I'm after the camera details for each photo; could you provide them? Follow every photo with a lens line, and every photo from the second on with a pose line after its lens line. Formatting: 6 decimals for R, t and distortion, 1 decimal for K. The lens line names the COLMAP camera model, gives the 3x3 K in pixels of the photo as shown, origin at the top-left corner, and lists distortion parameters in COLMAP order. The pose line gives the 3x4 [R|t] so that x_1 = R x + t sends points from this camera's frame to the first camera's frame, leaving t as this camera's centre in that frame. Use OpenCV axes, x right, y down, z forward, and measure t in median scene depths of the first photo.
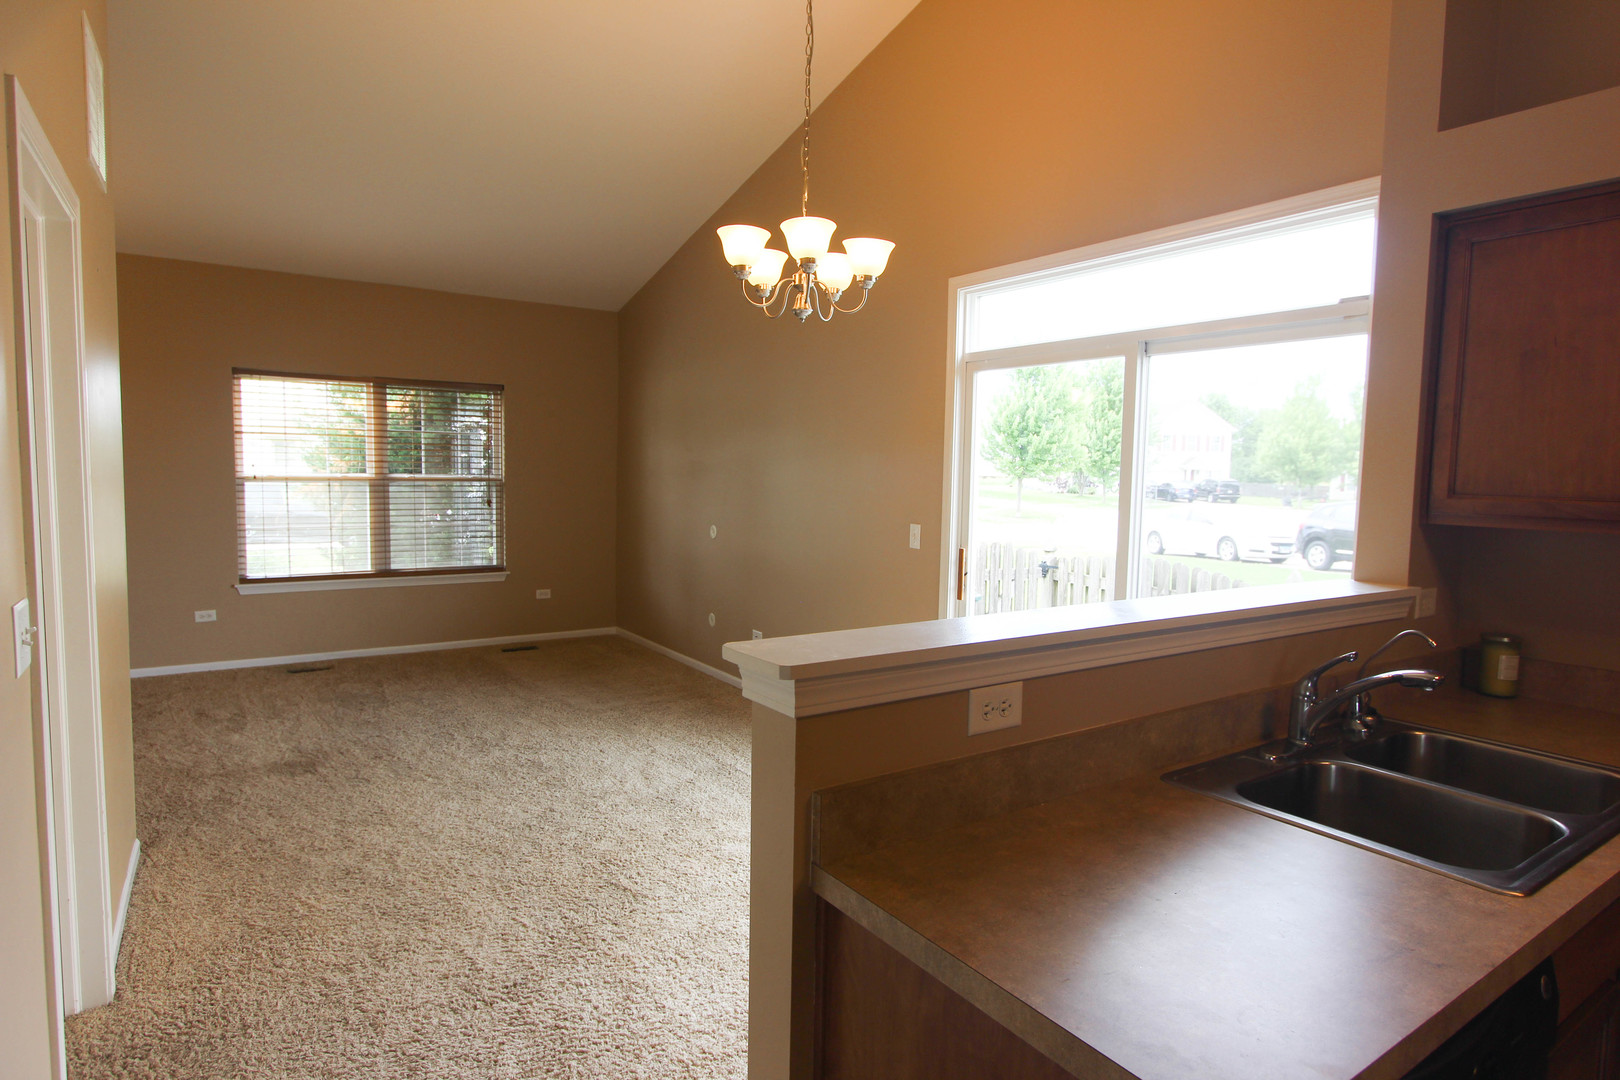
lens RADIAL K [[890.4, 0, 818.6], [0, 890.4, 536.0], [0, 0, 1]] dist [-0.011342, 0.005453]
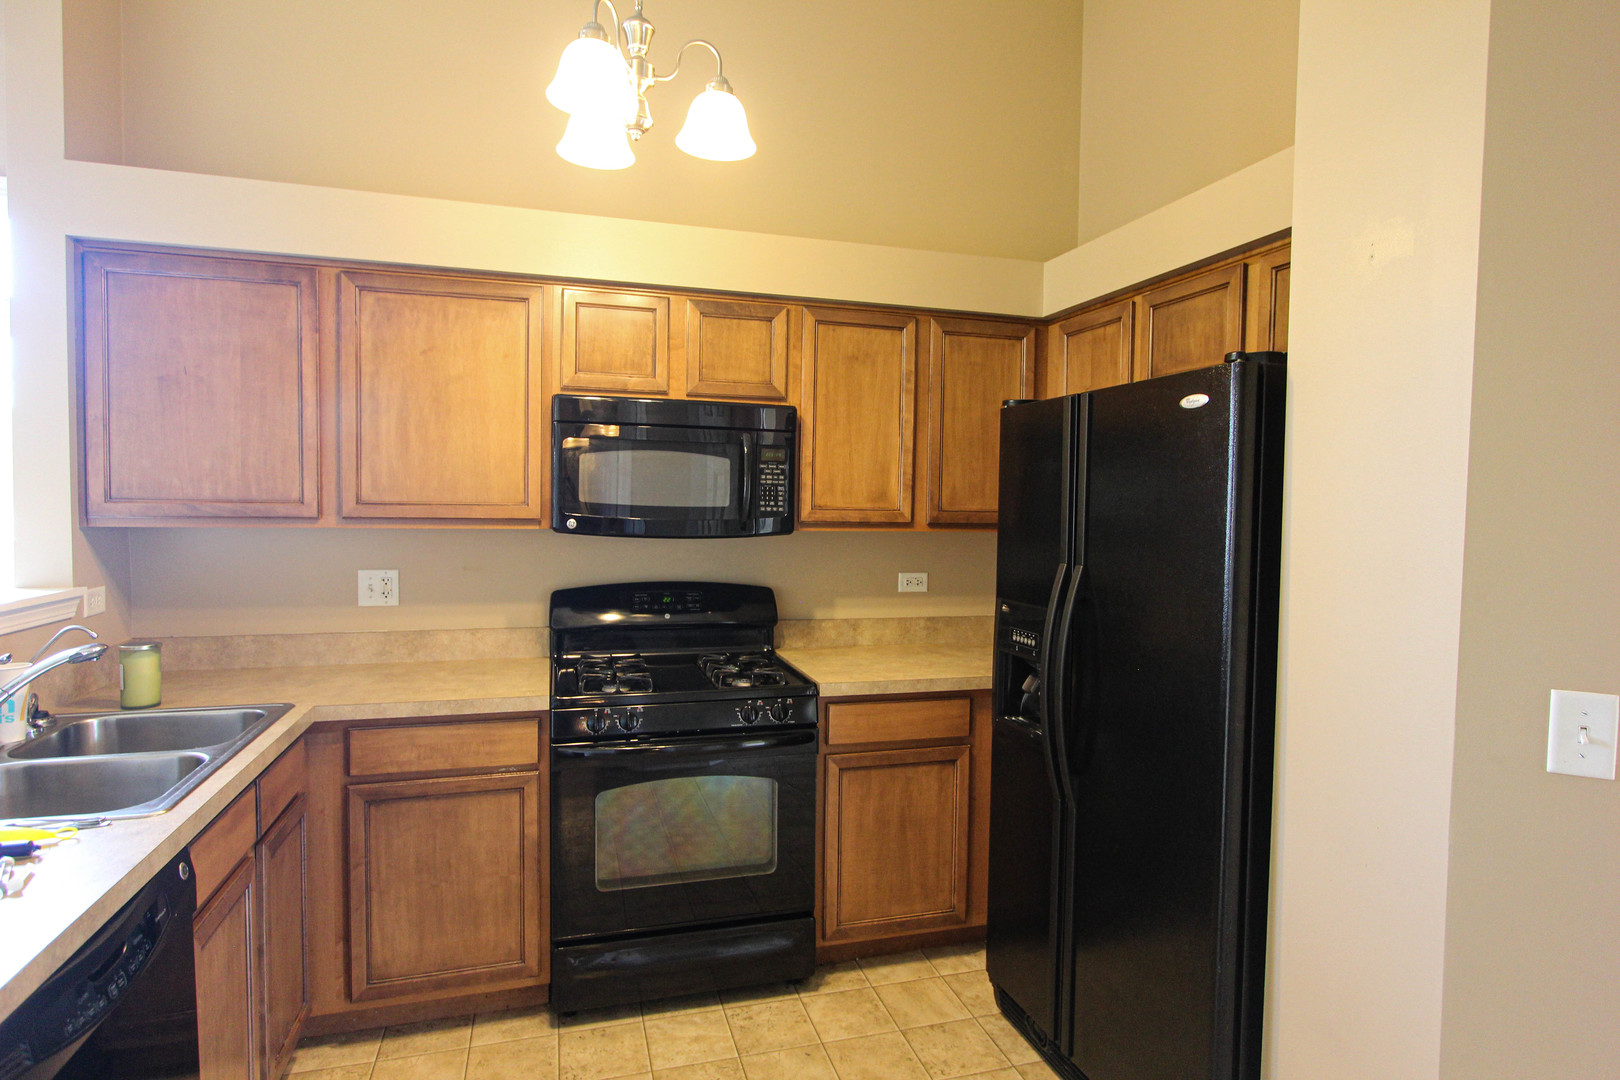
lens RADIAL K [[890.4, 0, 818.6], [0, 890.4, 536.0], [0, 0, 1]] dist [-0.011342, 0.005453]
pose [[0.307062, -0.058472, 0.949891, -0.045388], [0.062842, 0.997178, 0.041068, 0.006906], [-0.949612, 0.047082, 0.309870, -0.132499]]
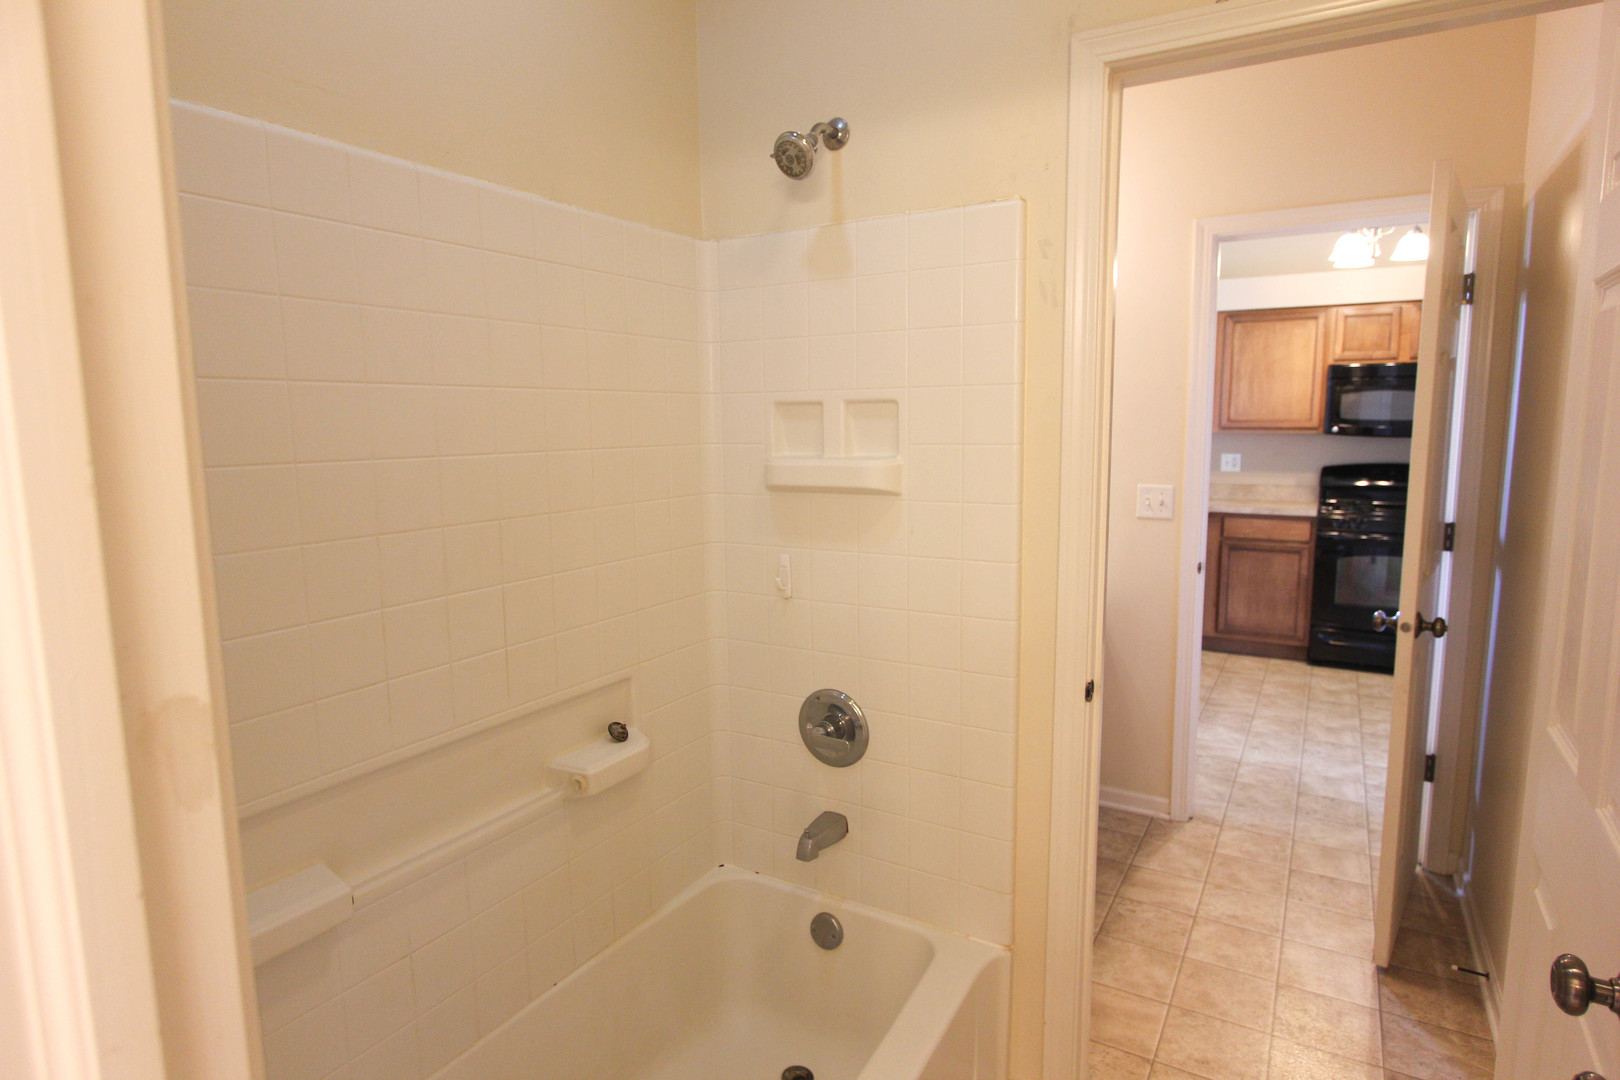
lens RADIAL K [[885.3, 0, 775.8], [0, 885.3, 535.4], [0, 0, 1]] dist [-0.080163, 0.053403]
pose [[0.921439, -0.079792, 0.380242, -1.058240], [0.058135, 0.995982, 0.068125, 0.046923], [-0.384150, -0.040668, 0.922375, -0.849971]]
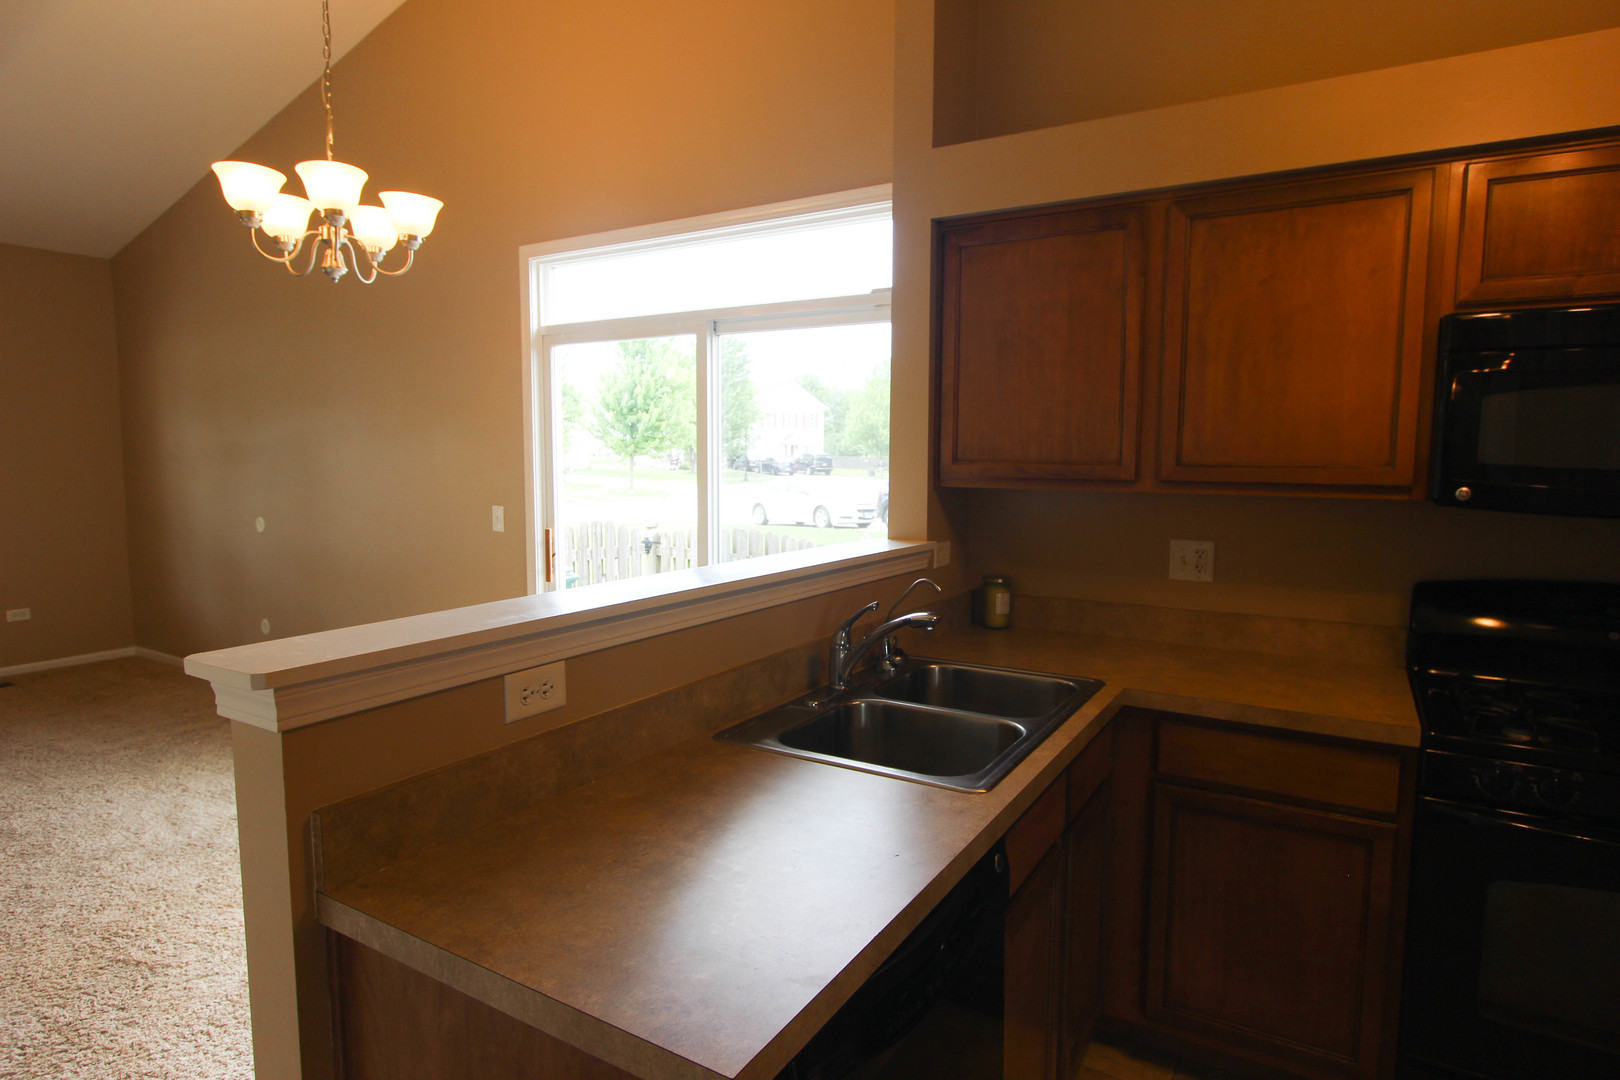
lens RADIAL K [[890.4, 0, 818.6], [0, 890.4, 536.0], [0, 0, 1]] dist [-0.011342, 0.005453]
pose [[0.910529, -0.055505, 0.409702, 0.047306], [0.045435, 0.998379, 0.034282, 0.002744], [-0.410941, -0.012600, 0.911575, -0.003111]]
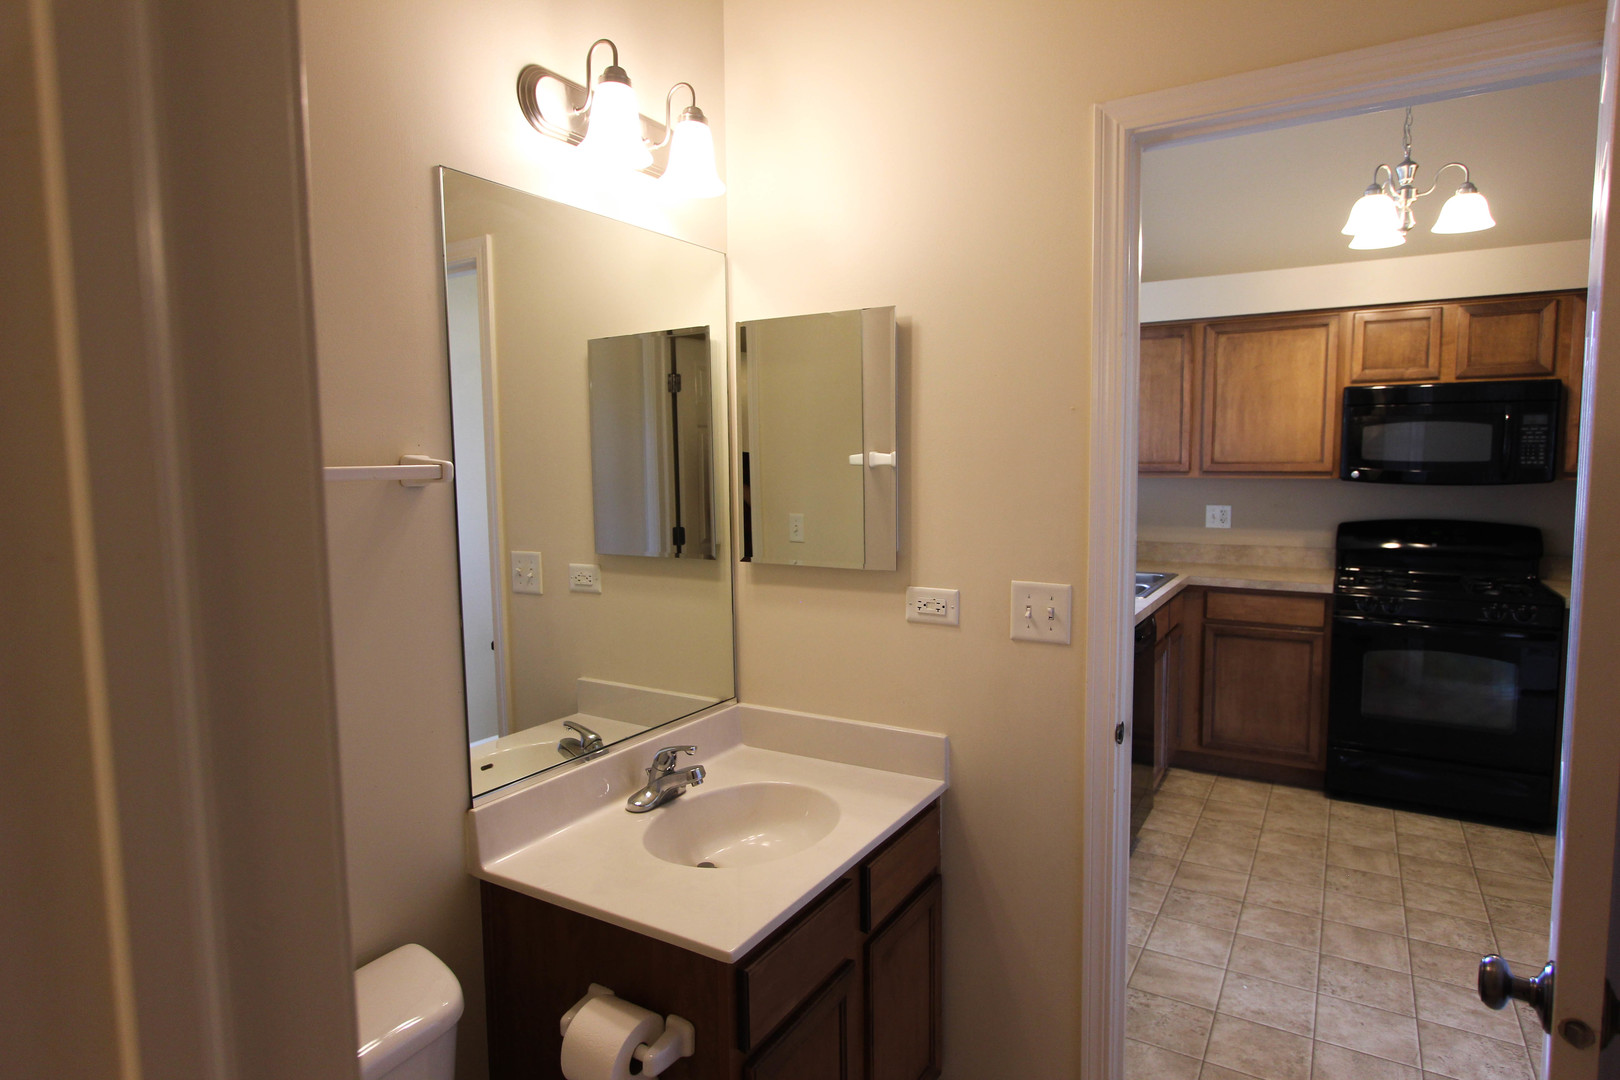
lens RADIAL K [[890.4, 0, 818.6], [0, 890.4, 536.0], [0, 0, 1]] dist [-0.011342, 0.005453]
pose [[0.909750, -0.065912, 0.409891, -0.579551], [0.059719, 0.997825, 0.027908, 0.023694], [-0.410839, -0.000911, 0.911707, -0.521933]]
